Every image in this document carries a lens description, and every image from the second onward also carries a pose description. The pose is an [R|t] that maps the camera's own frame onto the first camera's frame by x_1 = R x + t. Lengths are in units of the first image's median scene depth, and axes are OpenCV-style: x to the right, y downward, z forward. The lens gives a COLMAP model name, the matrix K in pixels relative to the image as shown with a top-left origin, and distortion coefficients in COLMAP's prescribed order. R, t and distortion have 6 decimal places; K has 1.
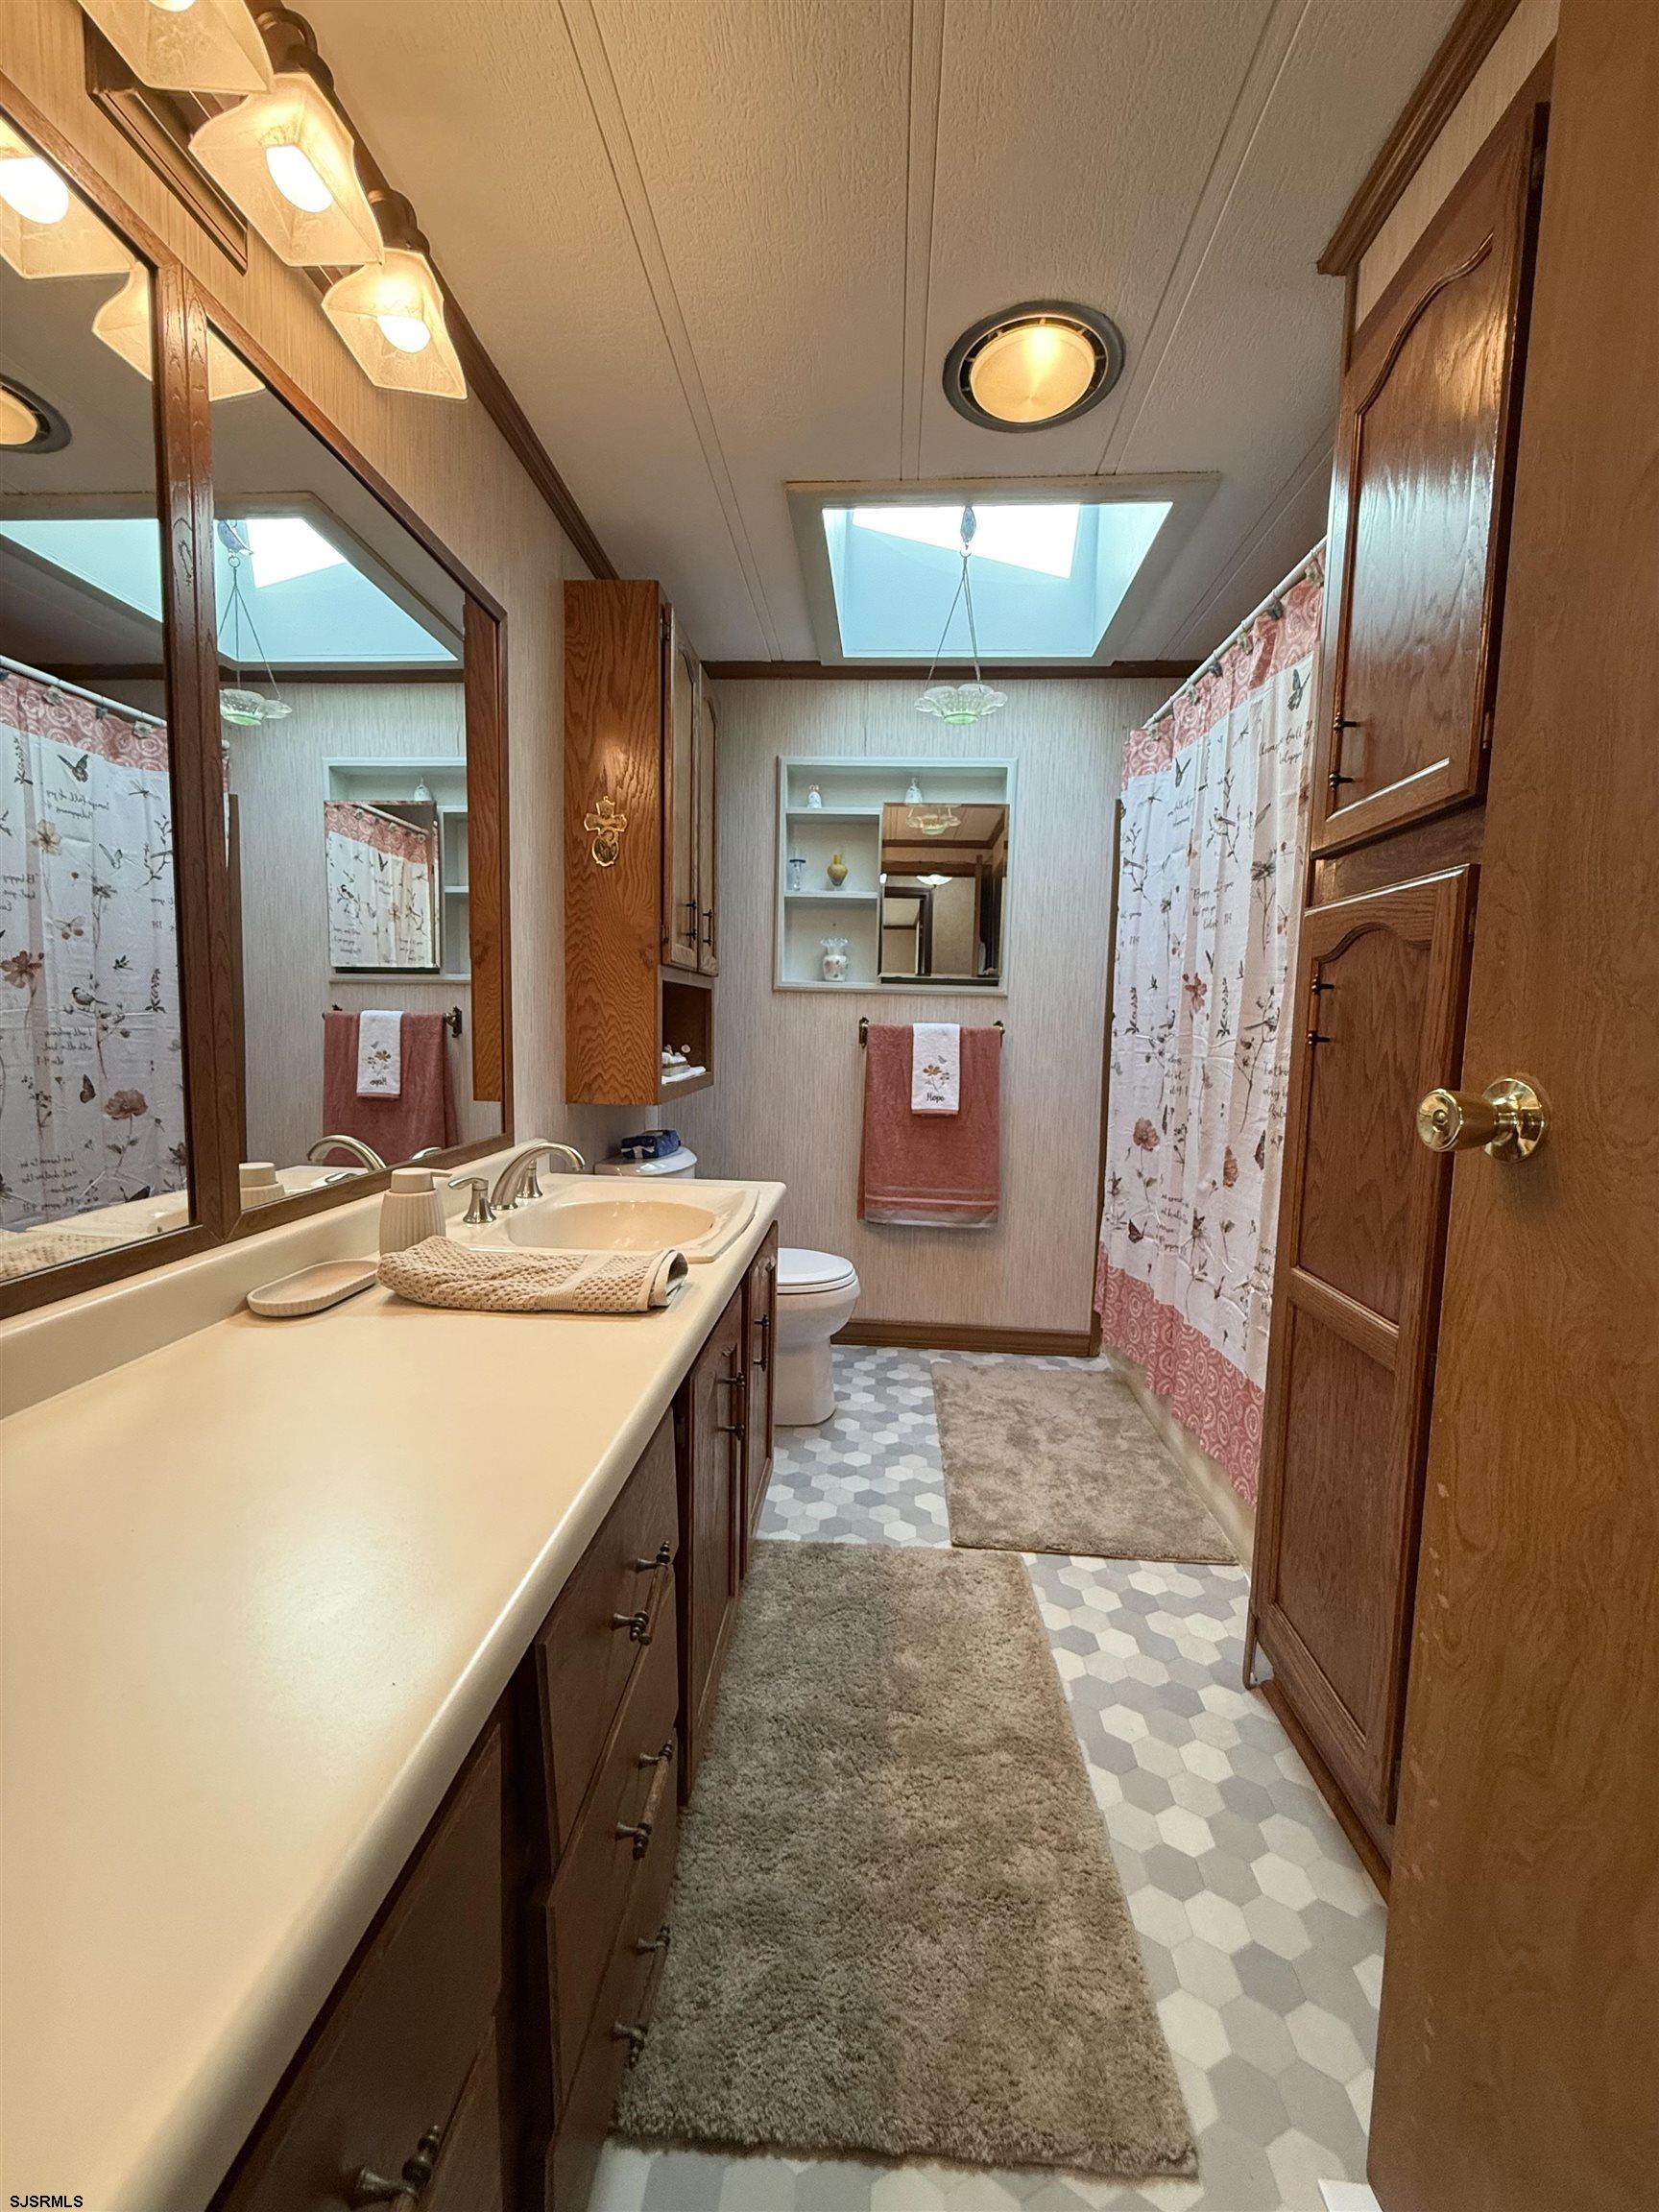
lens RADIAL K [[882.4, 0, 833.1], [0, 882.4, 1095.5], [0, 0, 1]] dist [0.001252, -0.000153]
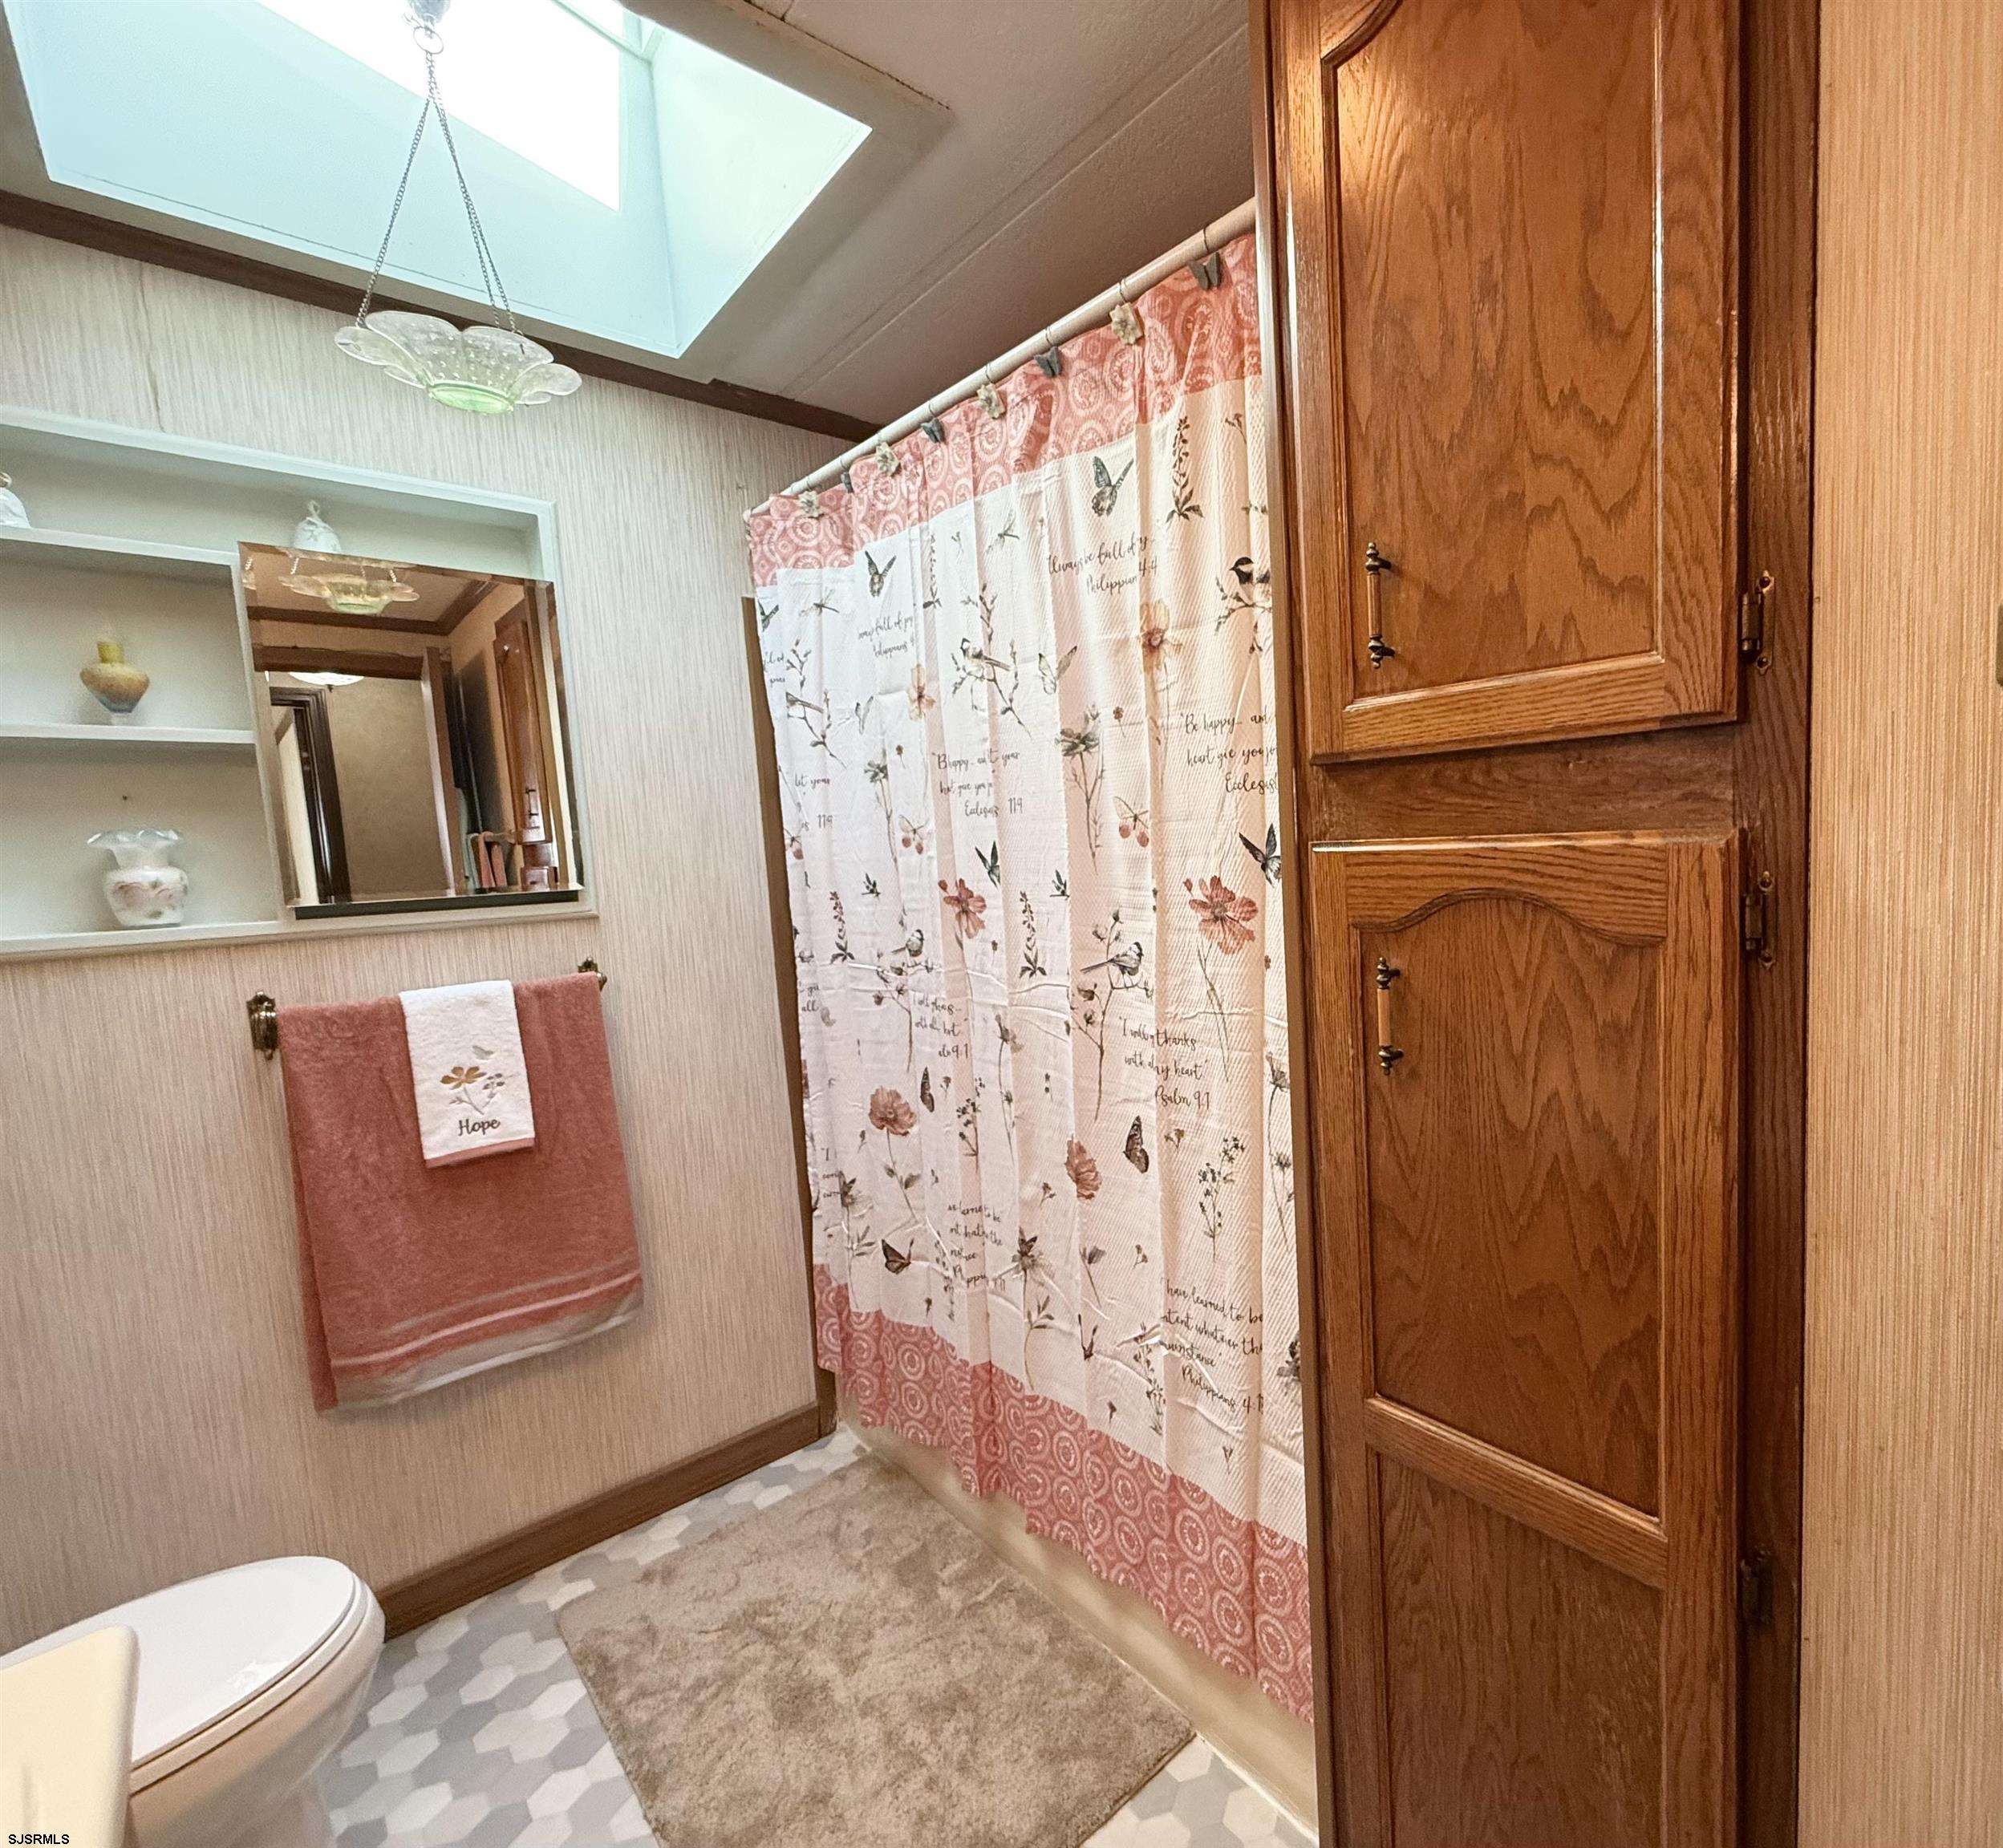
lens RADIAL K [[984.0, 0, 1231.9], [0, 984.0, 926.7], [0, 0, 1]] dist [-0.000786, -0.000656]
pose [[0.647210, -0.124588, 0.752062, -0.024135], [0.124305, 0.990598, 0.057130, -0.112848], [-0.752109, 0.056510, 0.656612, 0.329338]]
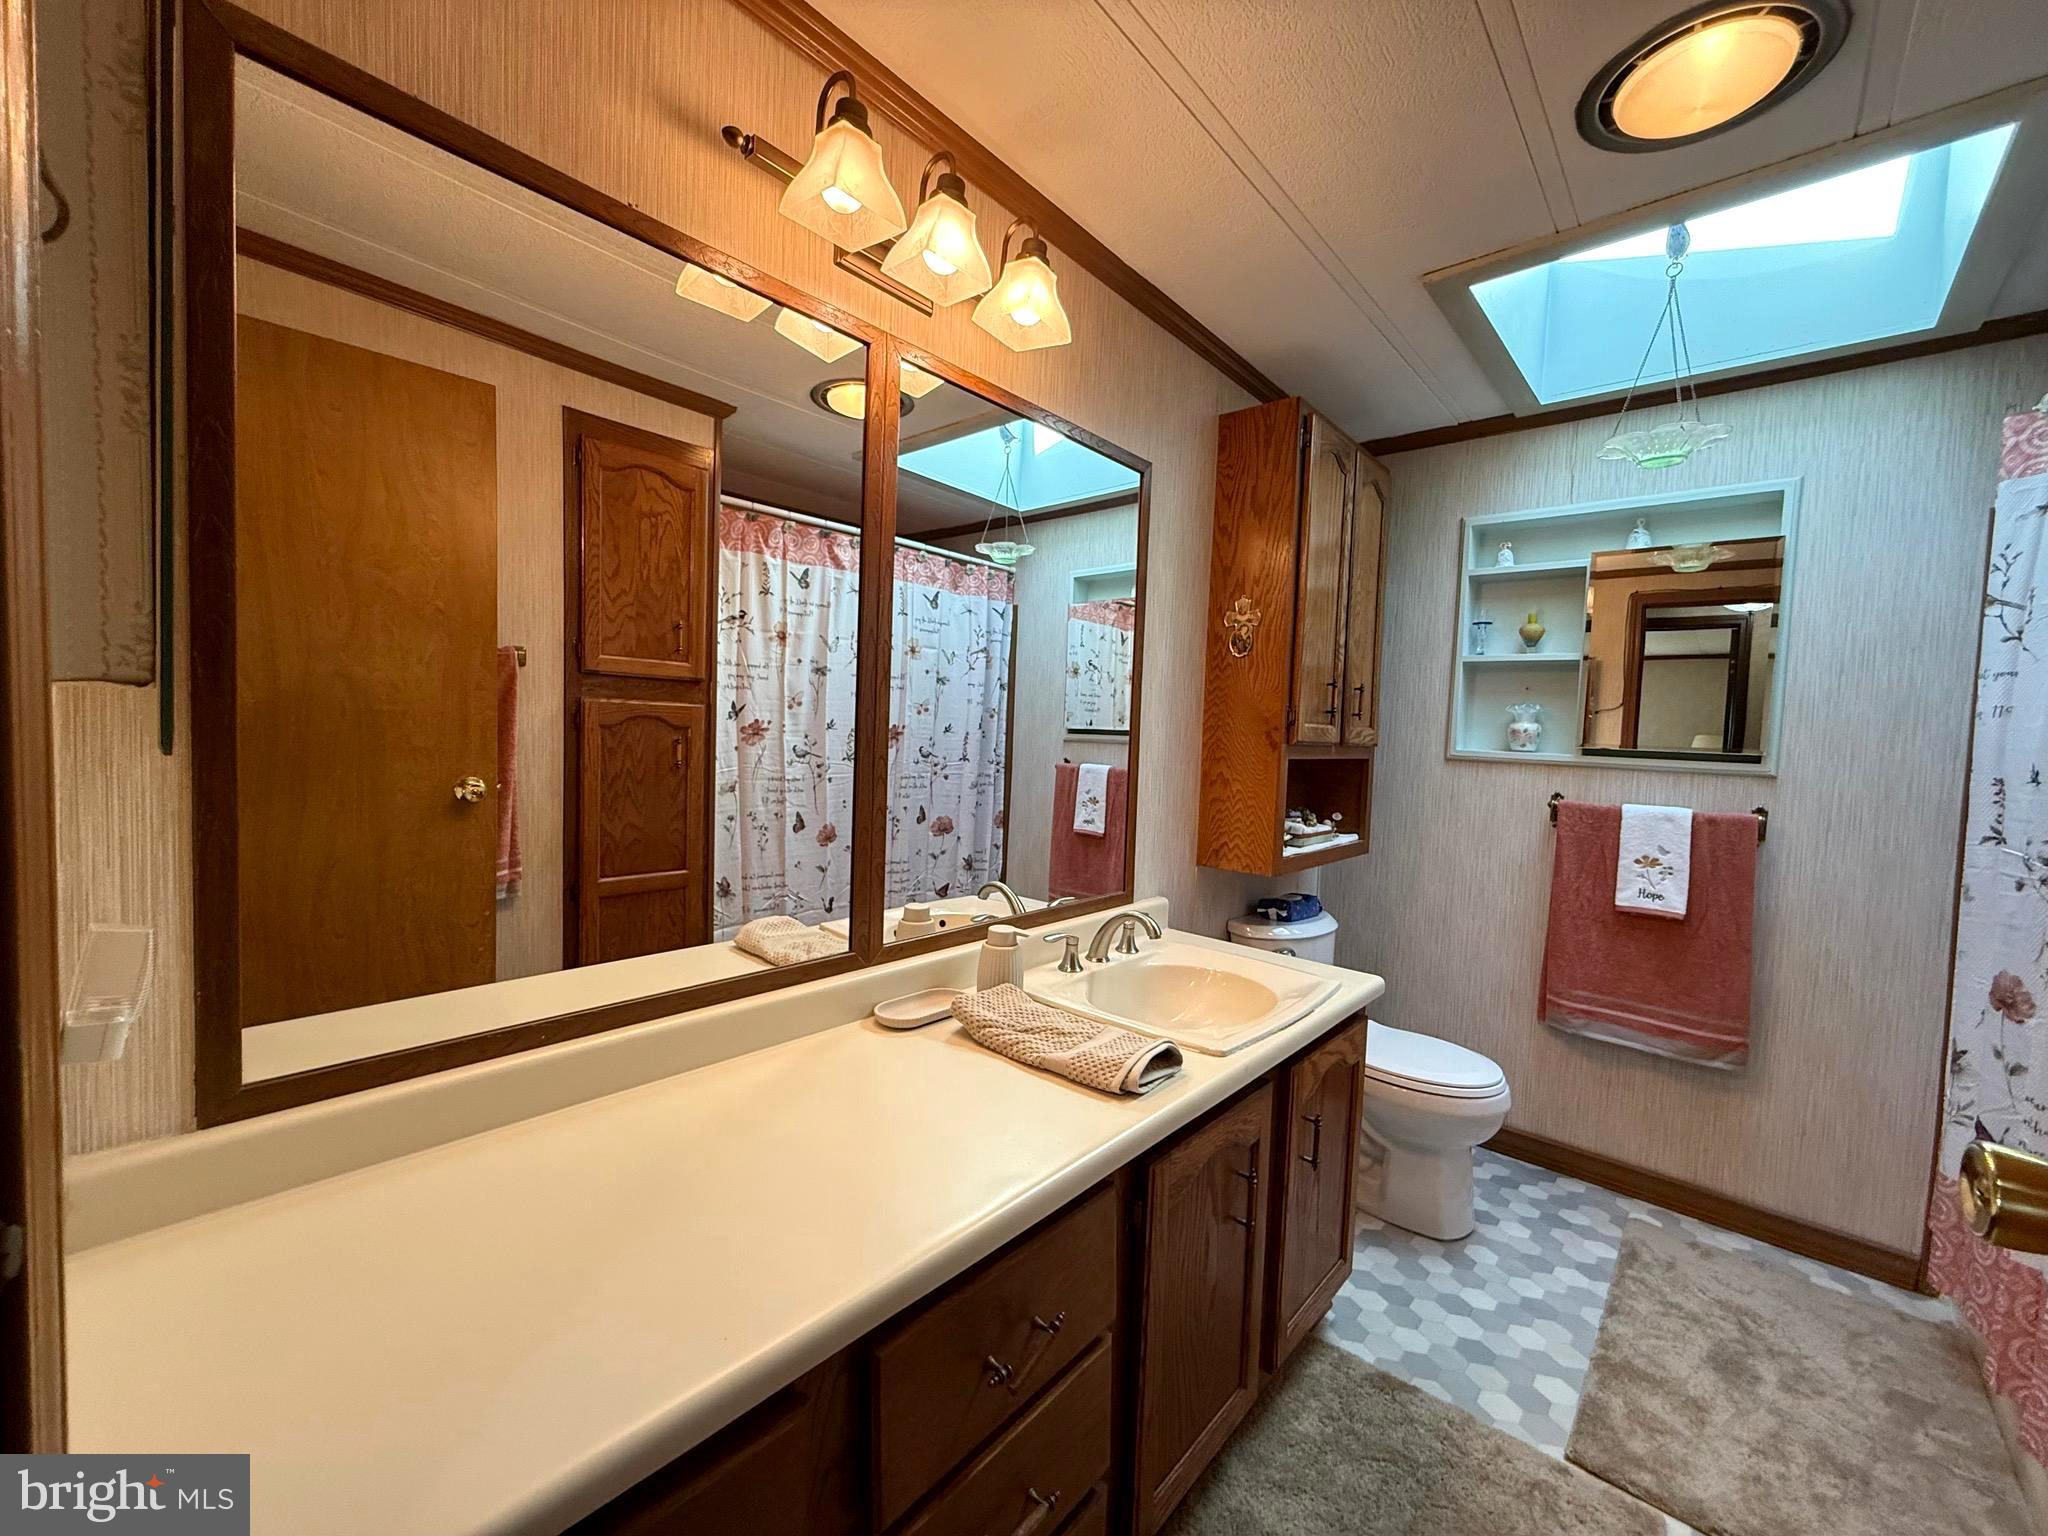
lens RADIAL K [[817.0, 0, 1021.4], [0, 817.0, 763.9], [0, 0, 1]] dist [0.001252, -0.000153]
pose [[0.789680, 0.036319, -0.612443, 0.140046], [-0.074589, 0.996525, -0.037080, -0.058267], [0.608968, 0.074963, 0.789645, 0.024433]]
